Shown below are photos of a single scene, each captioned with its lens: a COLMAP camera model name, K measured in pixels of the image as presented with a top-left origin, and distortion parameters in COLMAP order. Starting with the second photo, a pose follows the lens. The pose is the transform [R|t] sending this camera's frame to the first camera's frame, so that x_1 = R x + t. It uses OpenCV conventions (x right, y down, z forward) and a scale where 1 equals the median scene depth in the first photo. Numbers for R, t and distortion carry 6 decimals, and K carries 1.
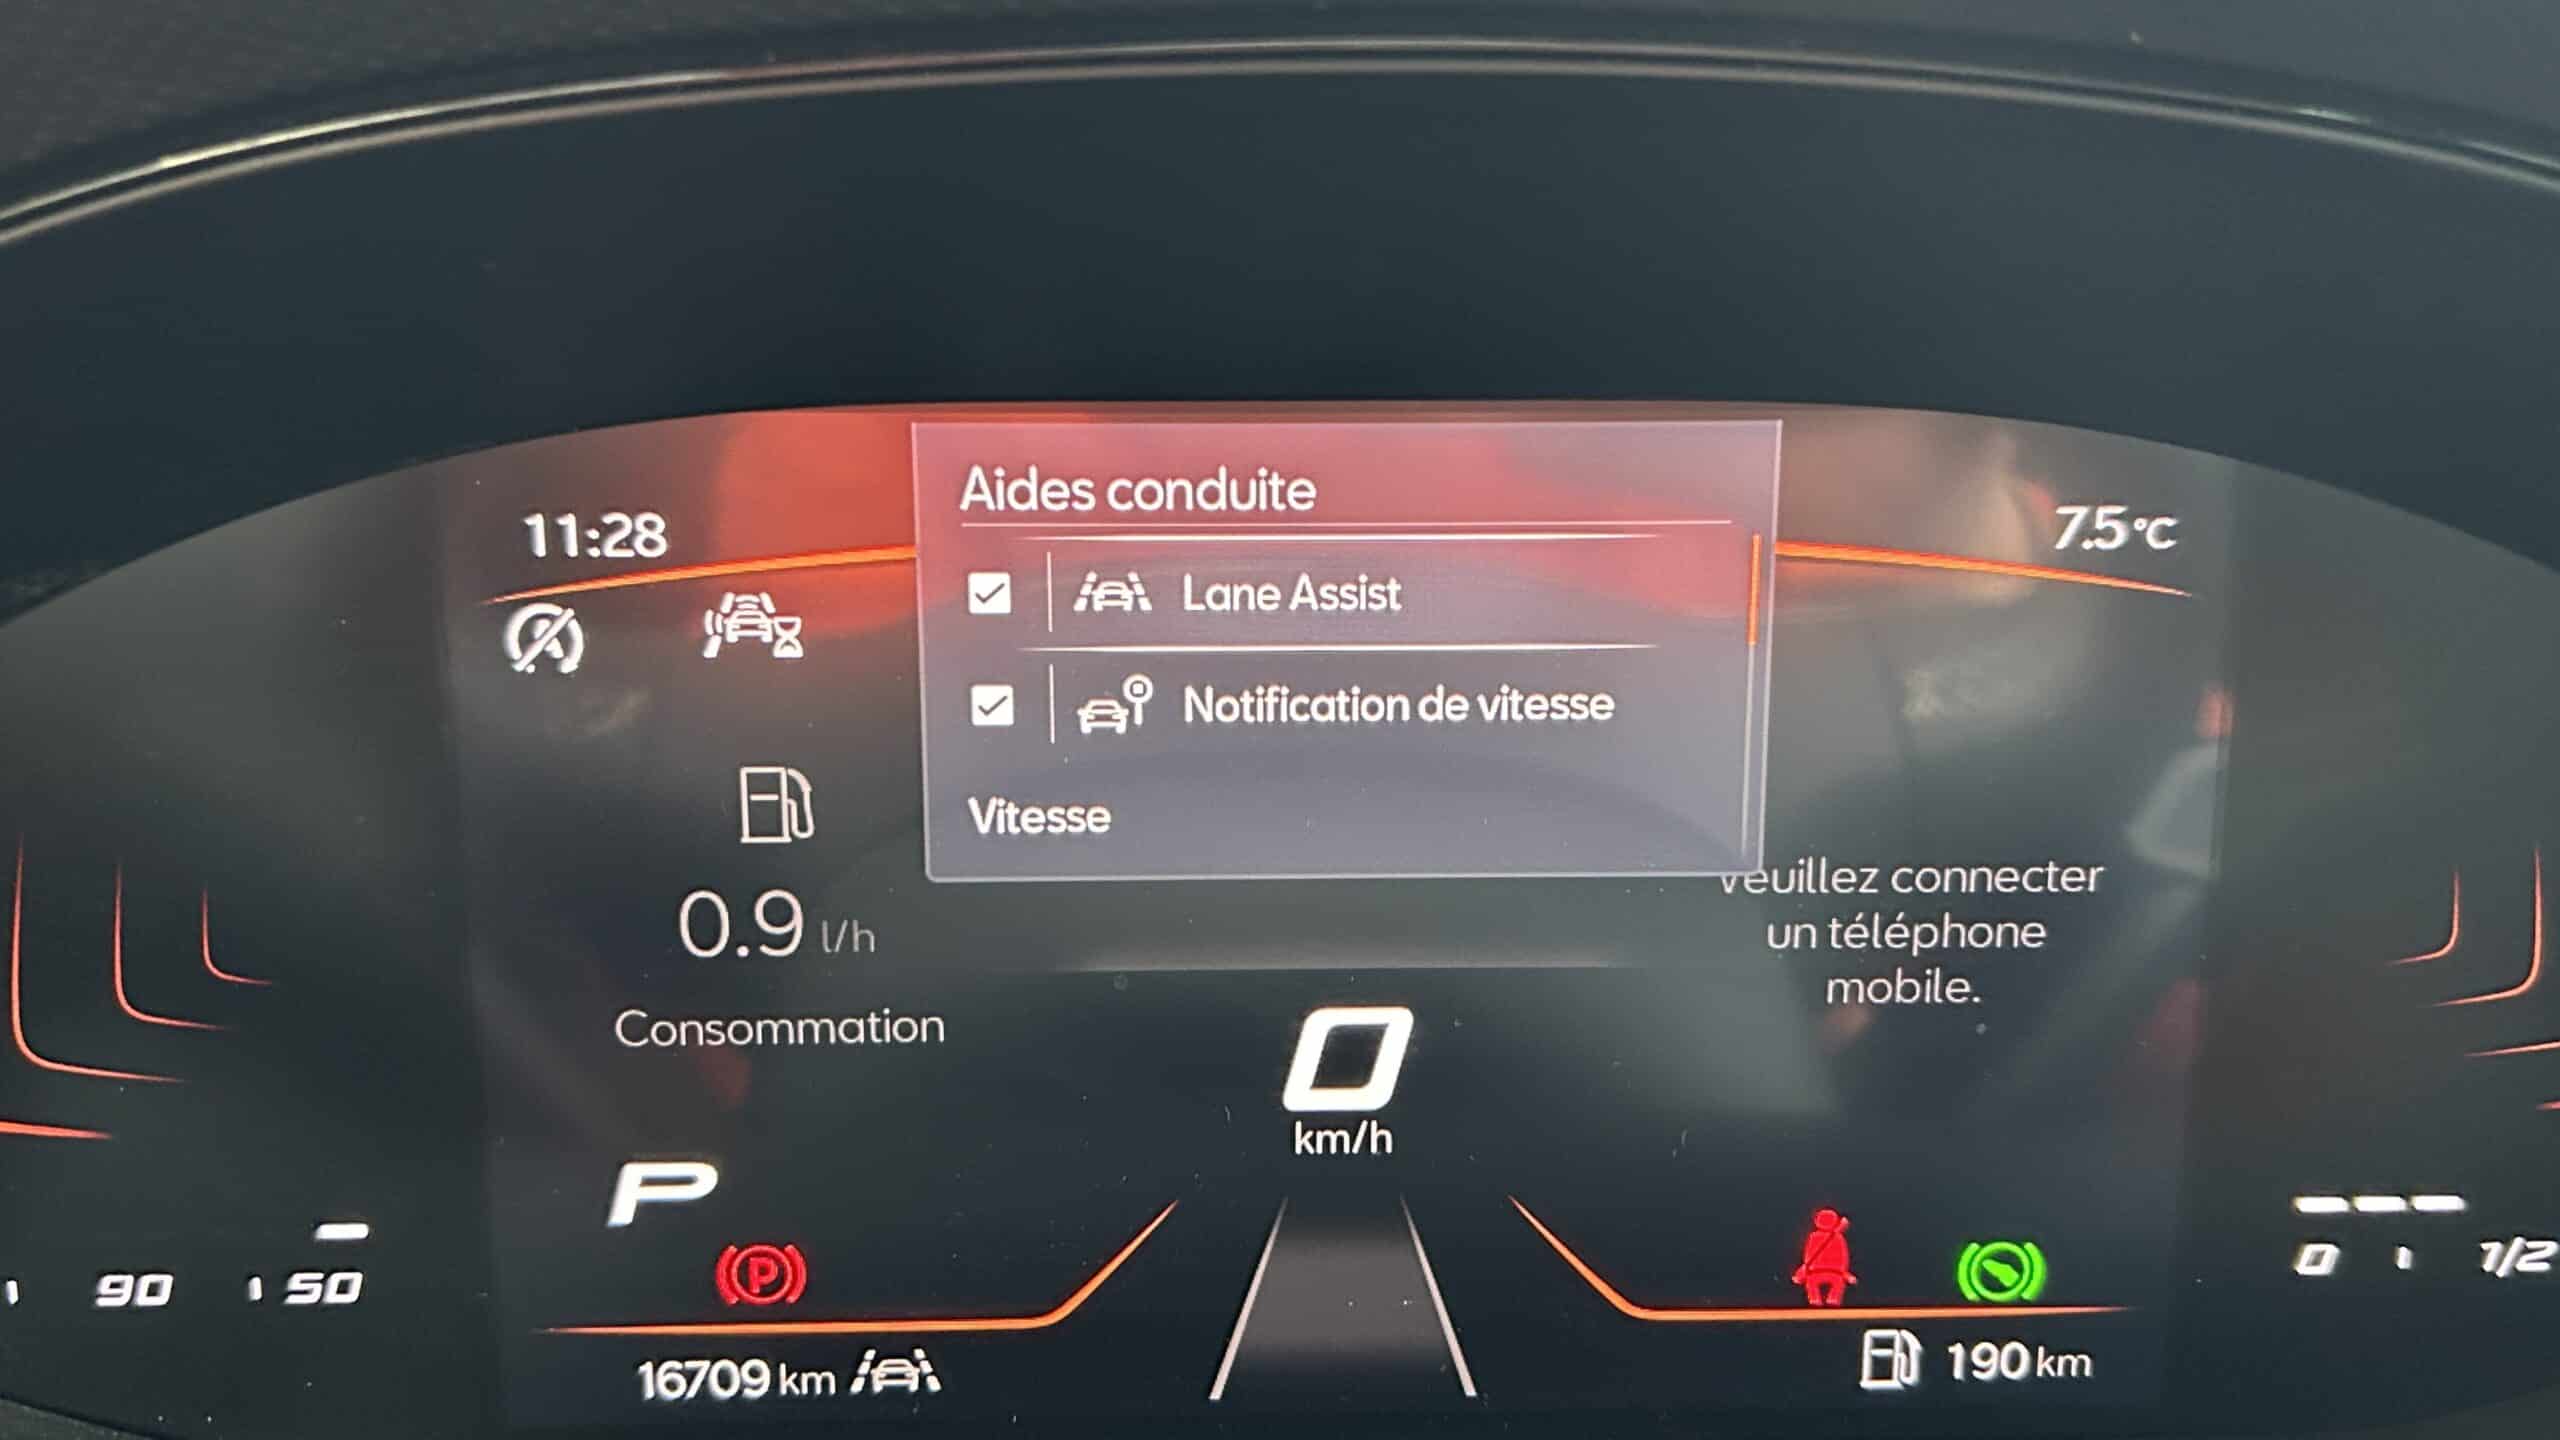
lens RADIAL K [[2574.4, 0, 1279.7], [0, 2574.4, 717.6], [0, 0, 1]] dist [0.010127, 0.000000]
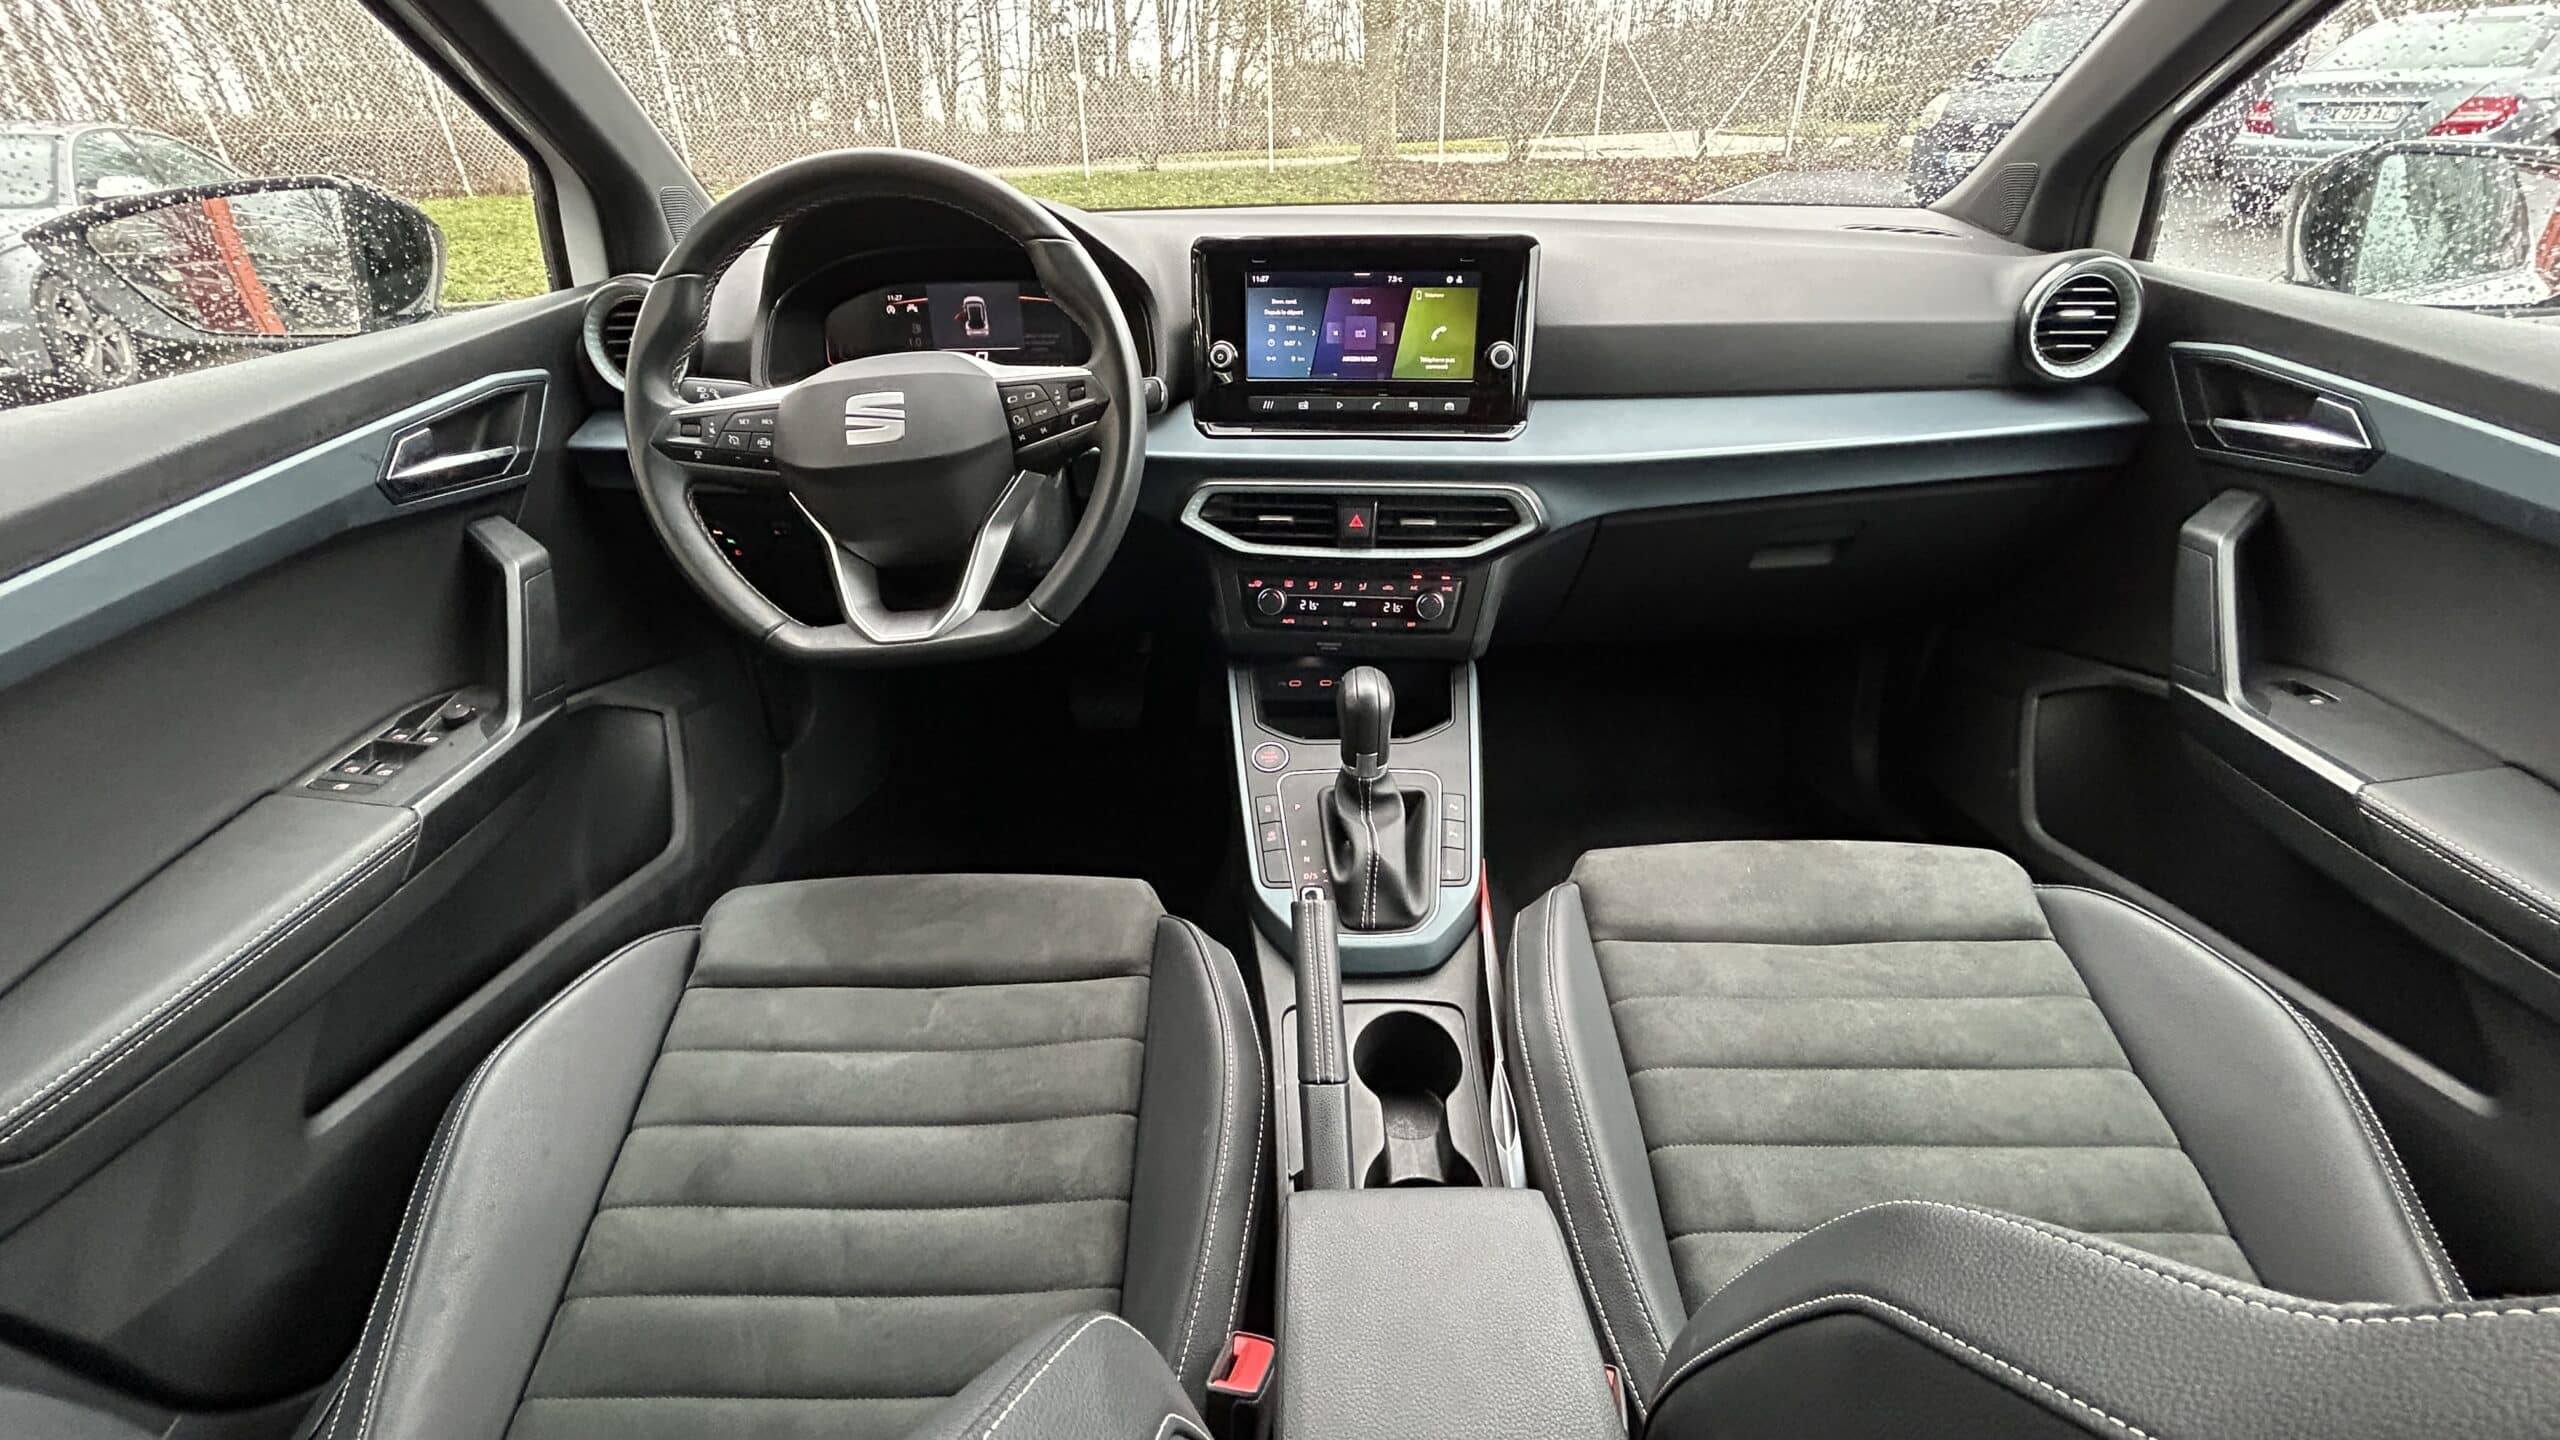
lens RADIAL K [[1014.9, 0, 1284.6], [0, 1014.9, 719.7], [0, 0, 1]] dist [-0.001836, 0.000178]
pose [[0.999818, -0.005092, -0.018395, 1.171542], [0.008835, 0.977758, 0.209548, 0.643853], [0.016919, -0.209673, 0.977625, -2.821726]]
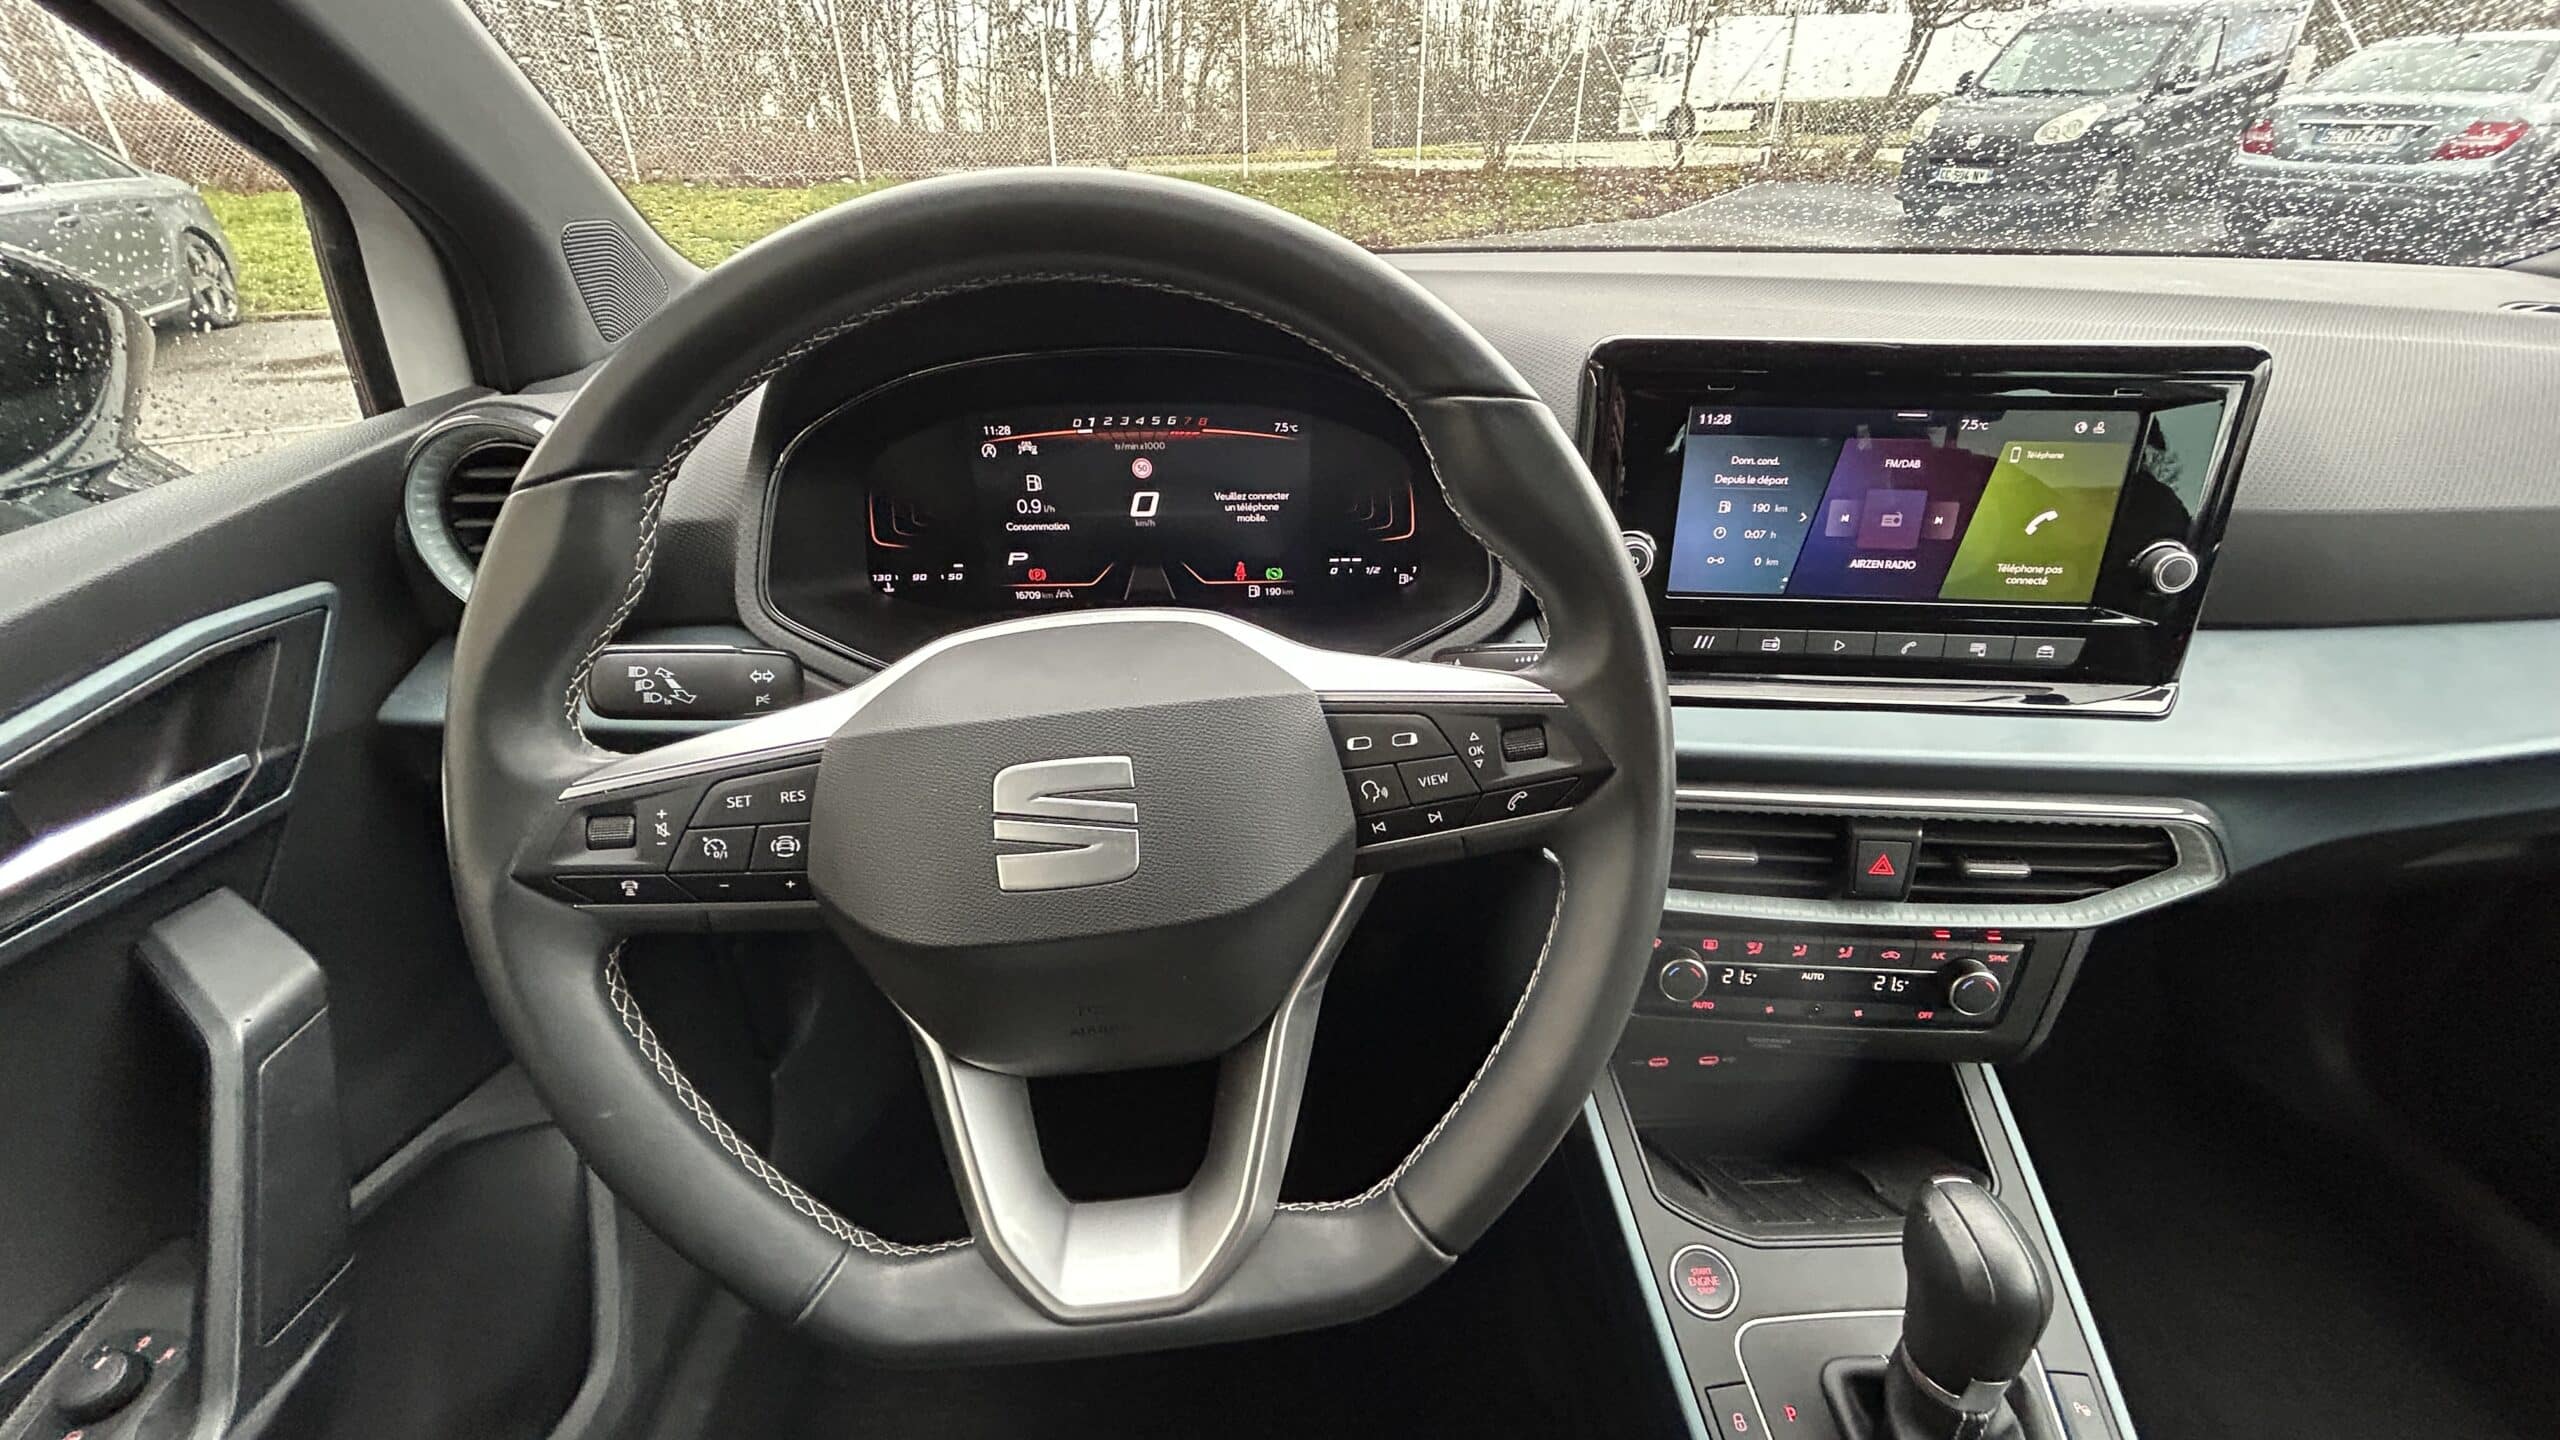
lens RADIAL K [[1014.9, 0, 1287.5], [0, 1014.9, 718.0], [0, 0, 1]] dist [-0.001836, 0.000178]
pose [[0.999675, -0.012298, 0.022320, 0.264961], [0.007443, 0.978562, 0.205817, 0.078871], [-0.024372, -0.205584, 0.978336, -1.124536]]
